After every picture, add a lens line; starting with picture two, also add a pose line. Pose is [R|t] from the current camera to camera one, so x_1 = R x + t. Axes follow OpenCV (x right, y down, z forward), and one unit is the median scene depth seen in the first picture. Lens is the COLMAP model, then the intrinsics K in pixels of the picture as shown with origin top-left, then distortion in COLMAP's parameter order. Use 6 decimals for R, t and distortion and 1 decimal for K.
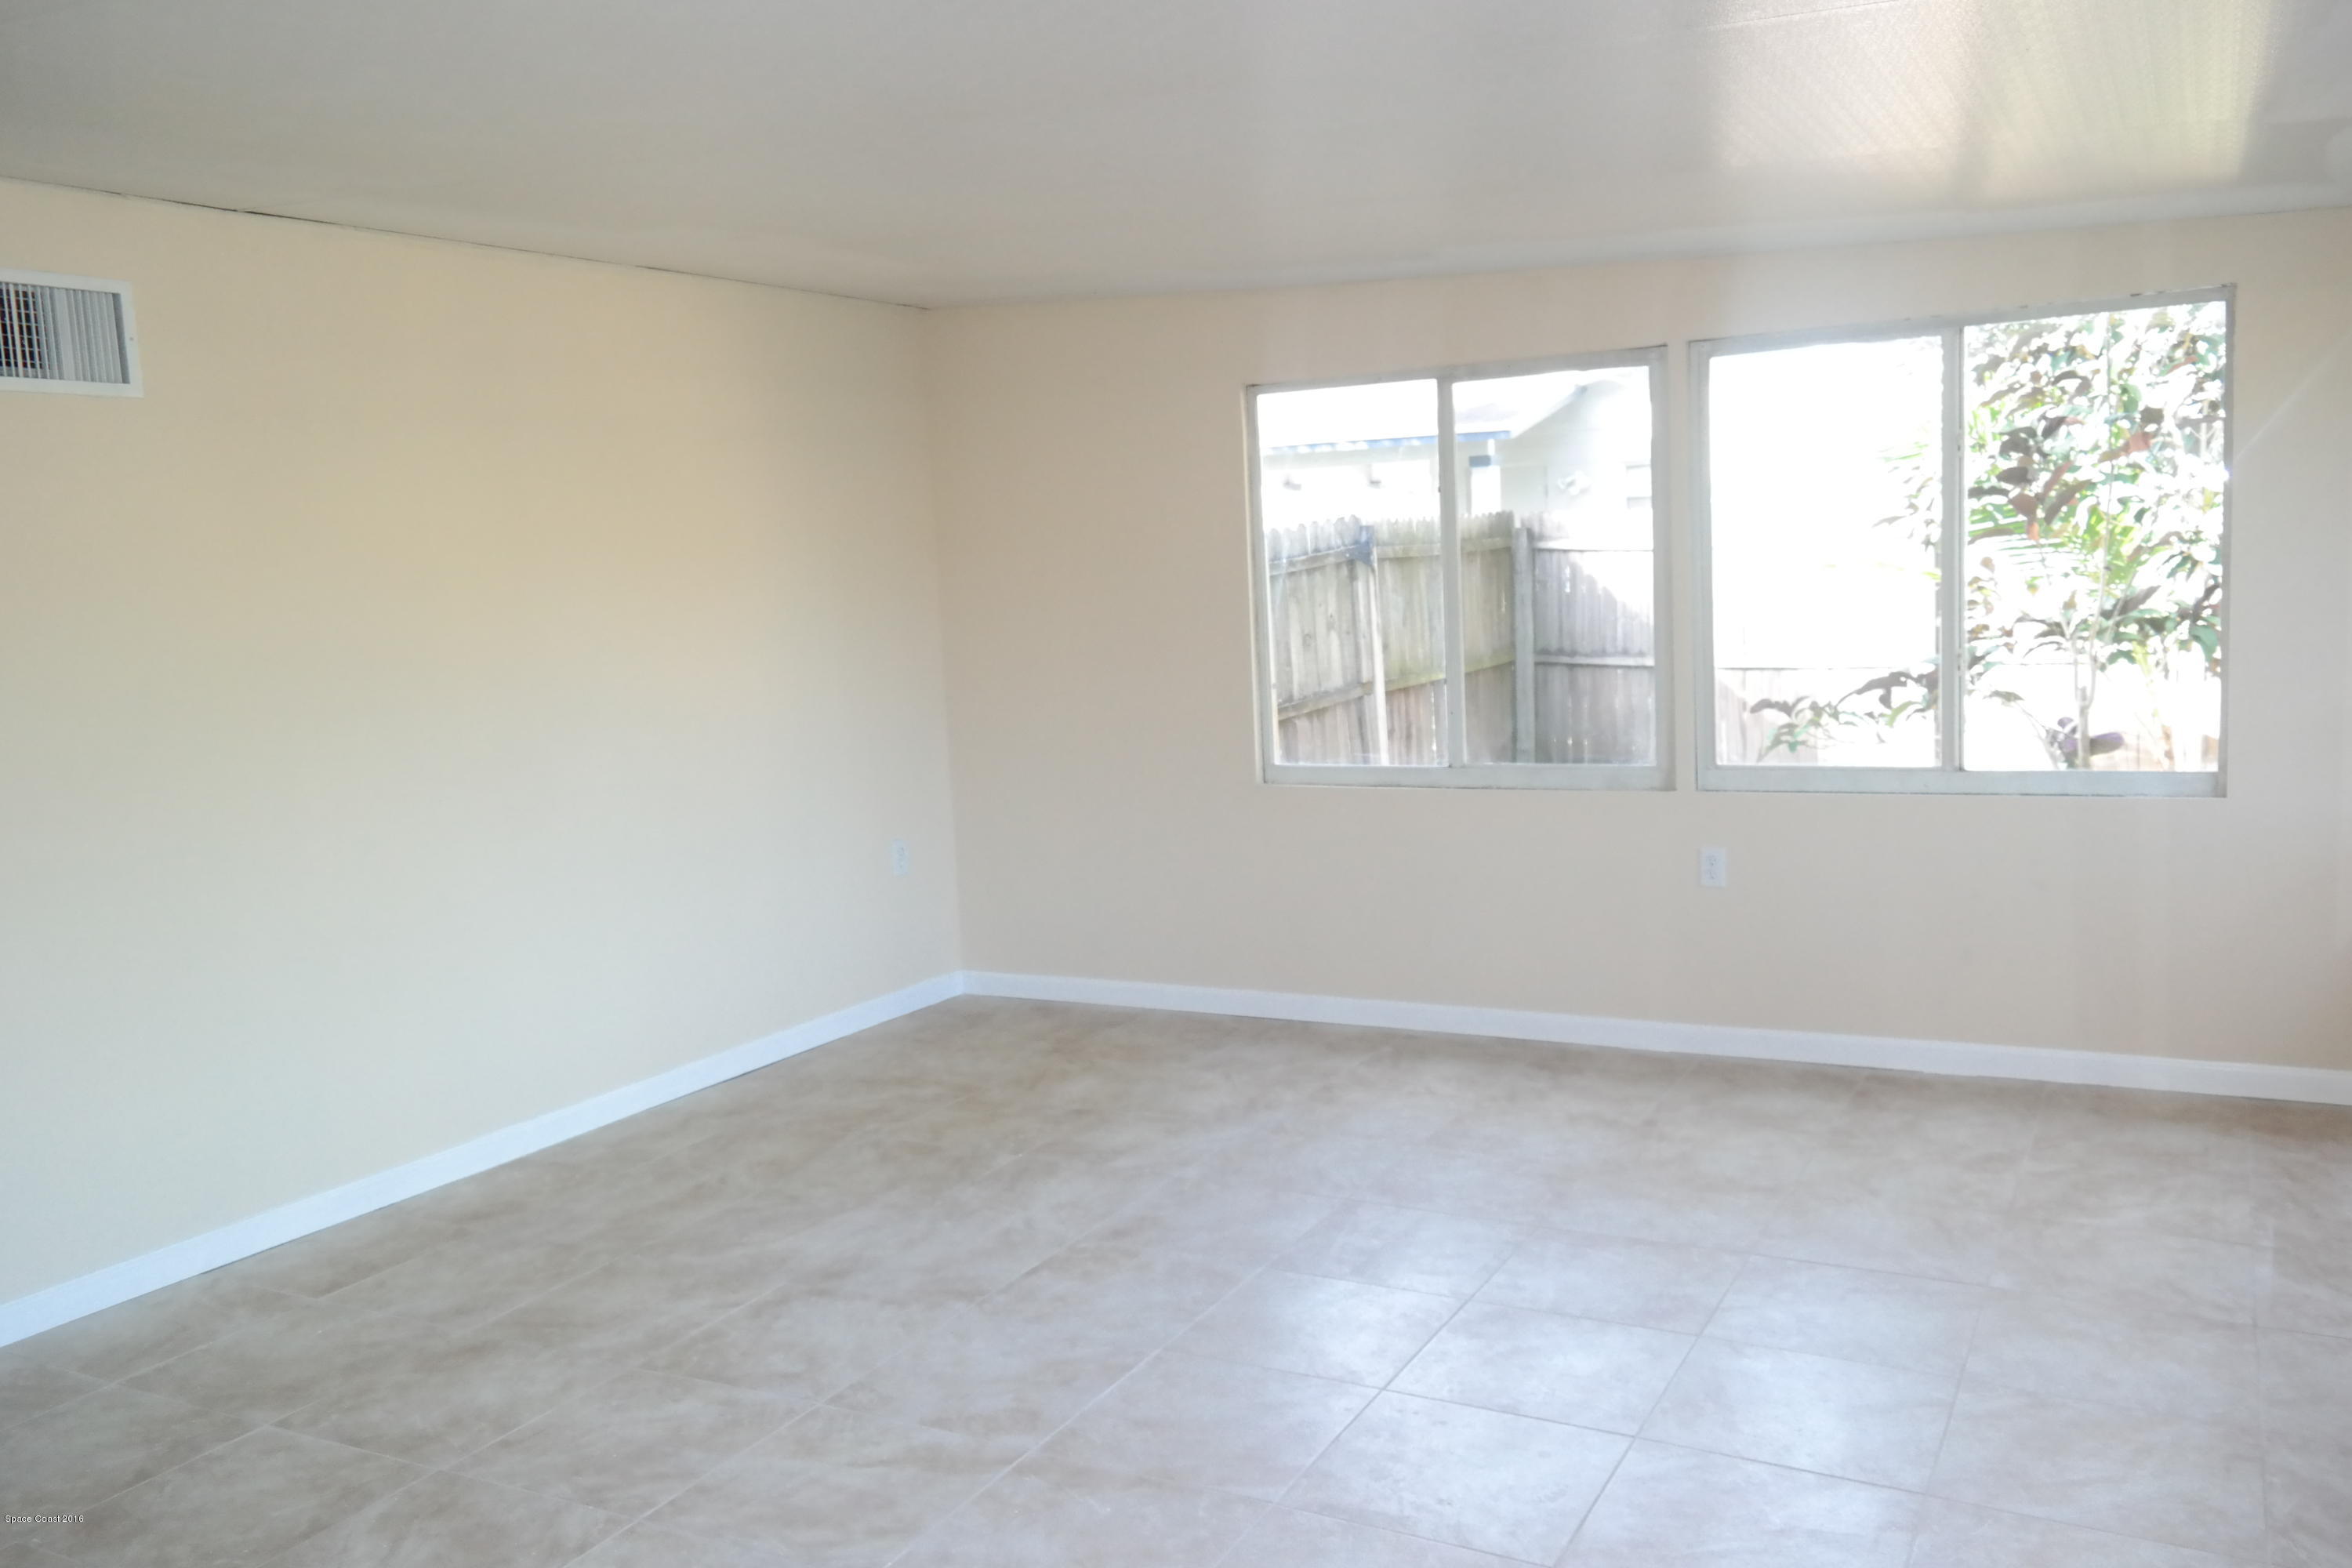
lens RADIAL K [[1882.3, 0, 1176.0], [0, 1882.3, 784.0], [0, 0, 1]] dist [0.022044, -0.001307]
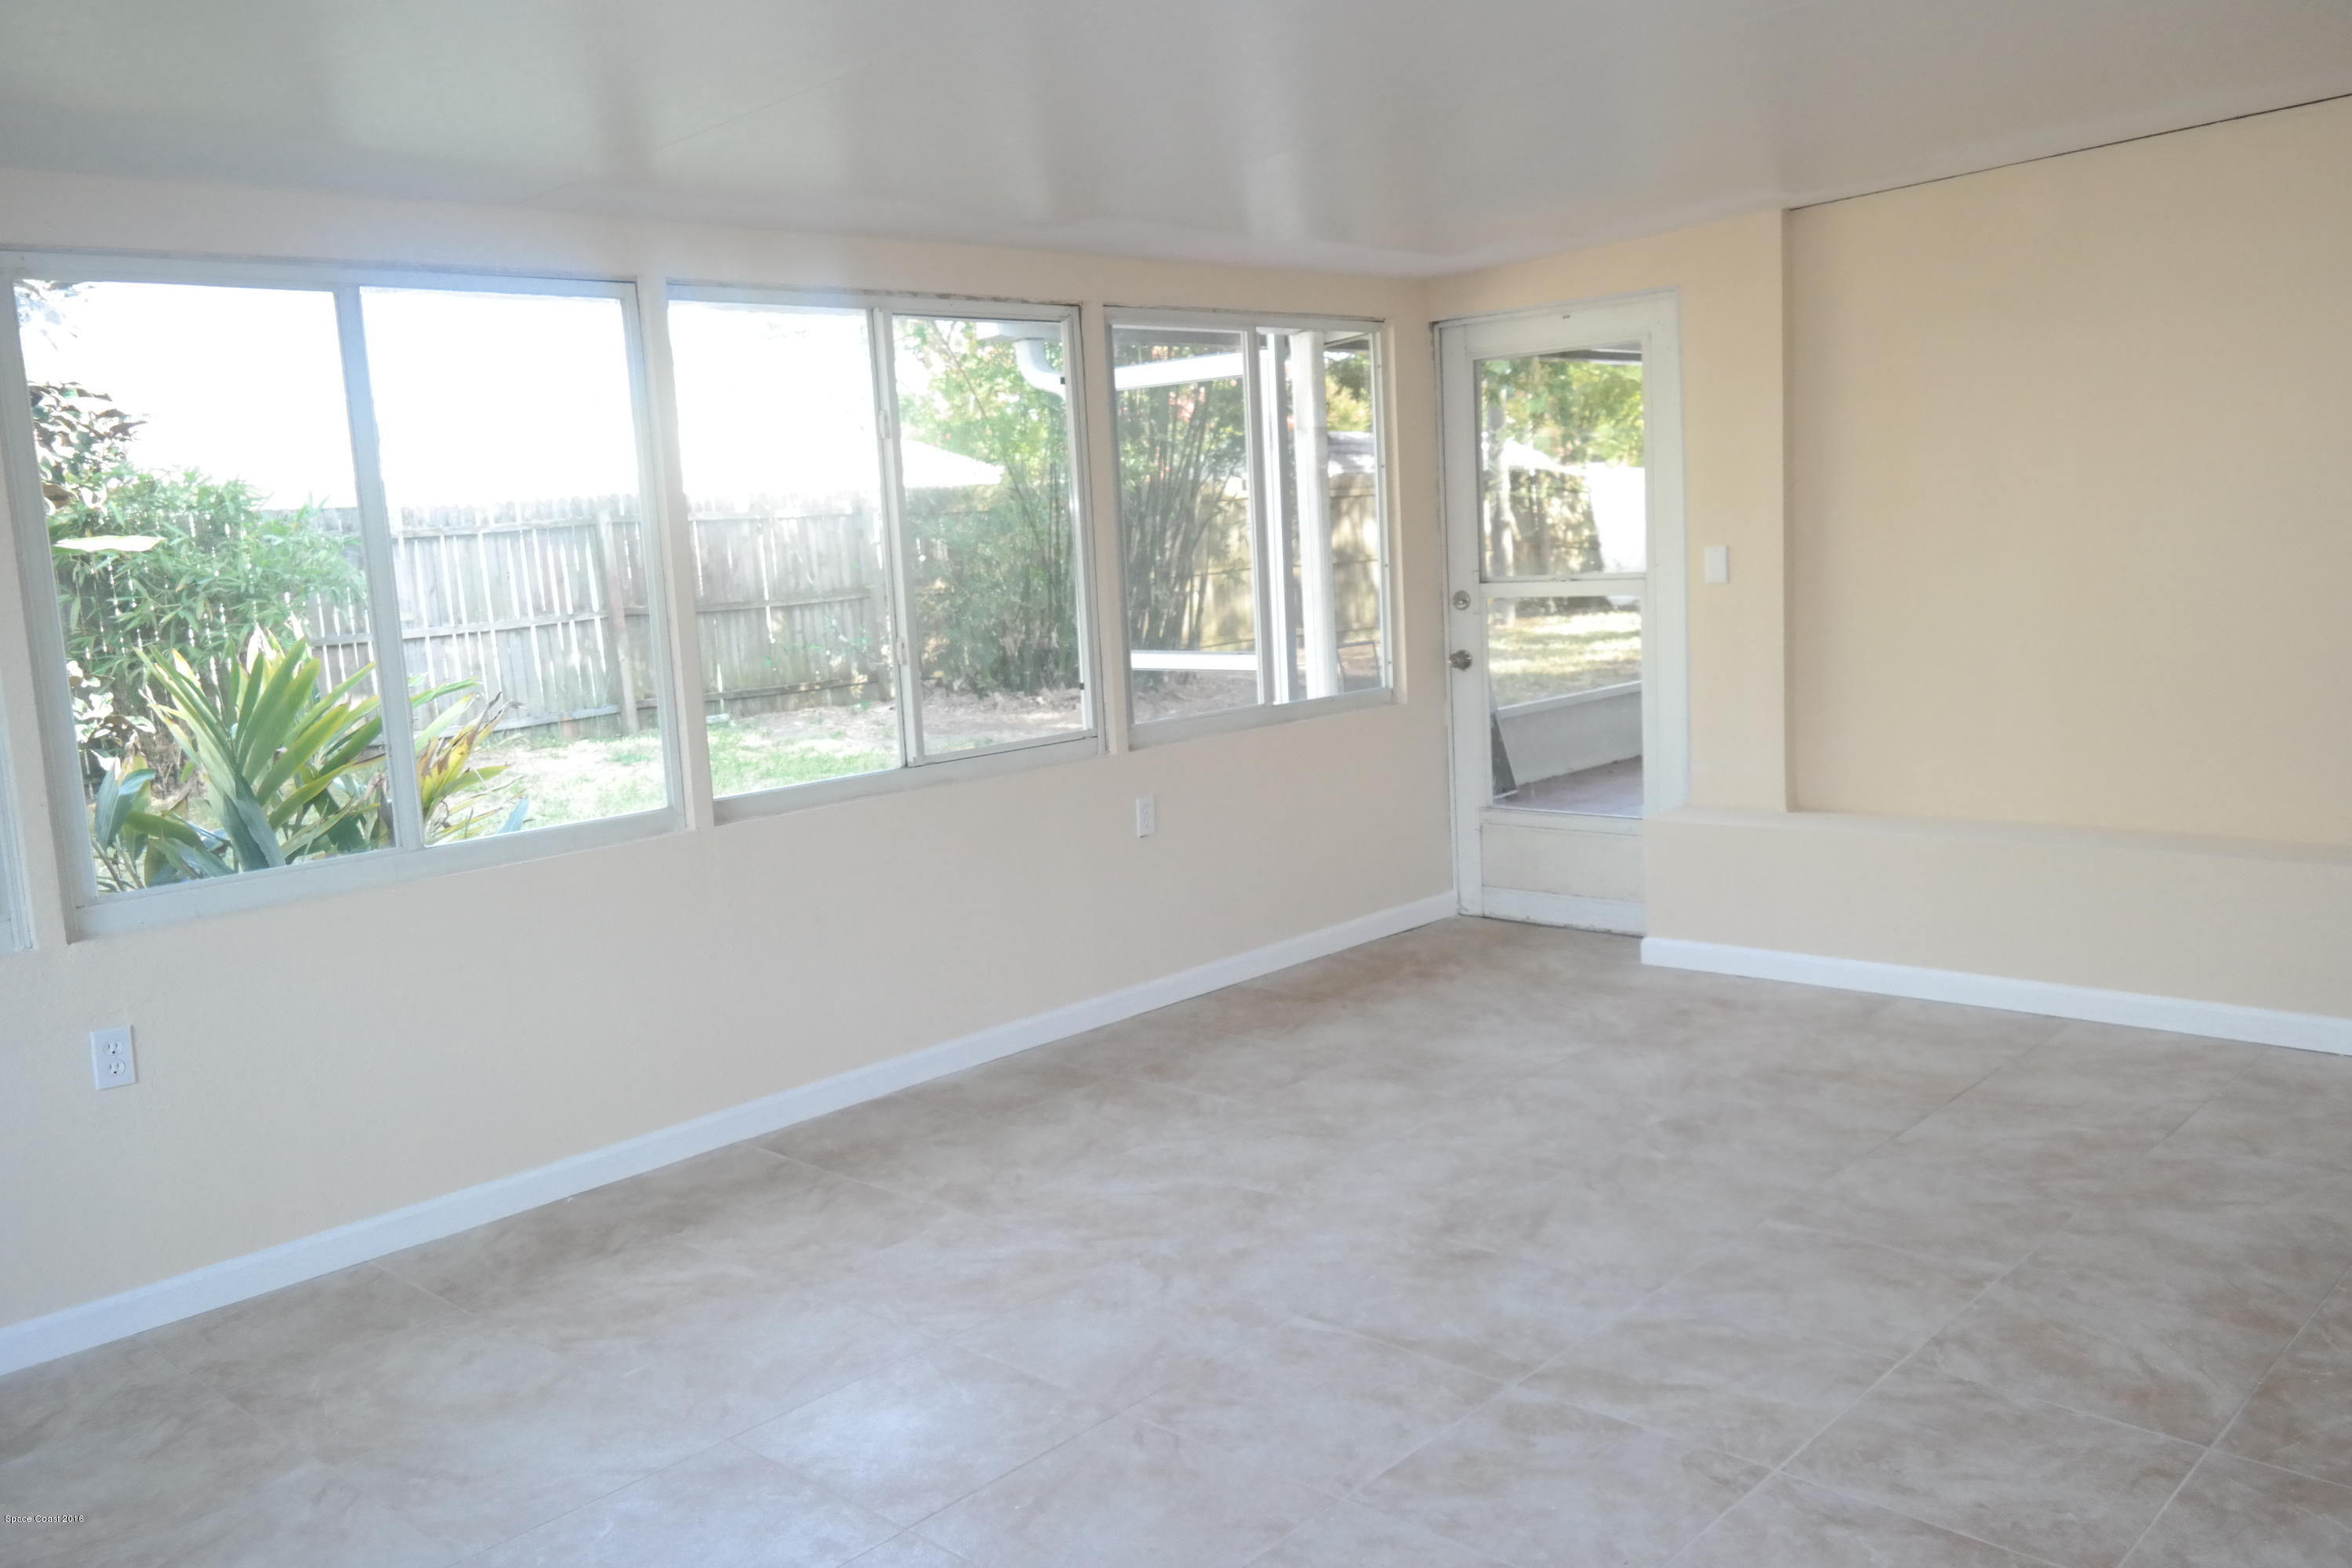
lens RADIAL K [[1882.3, 0, 1176.0], [0, 1882.3, 784.0], [0, 0, 1]] dist [0.022044, -0.001307]
pose [[-0.961614, 0.057750, 0.268262, -0.186060], [0.125372, 0.962066, 0.242302, -0.197950], [-0.244093, 0.266633, -0.932376, 1.845244]]
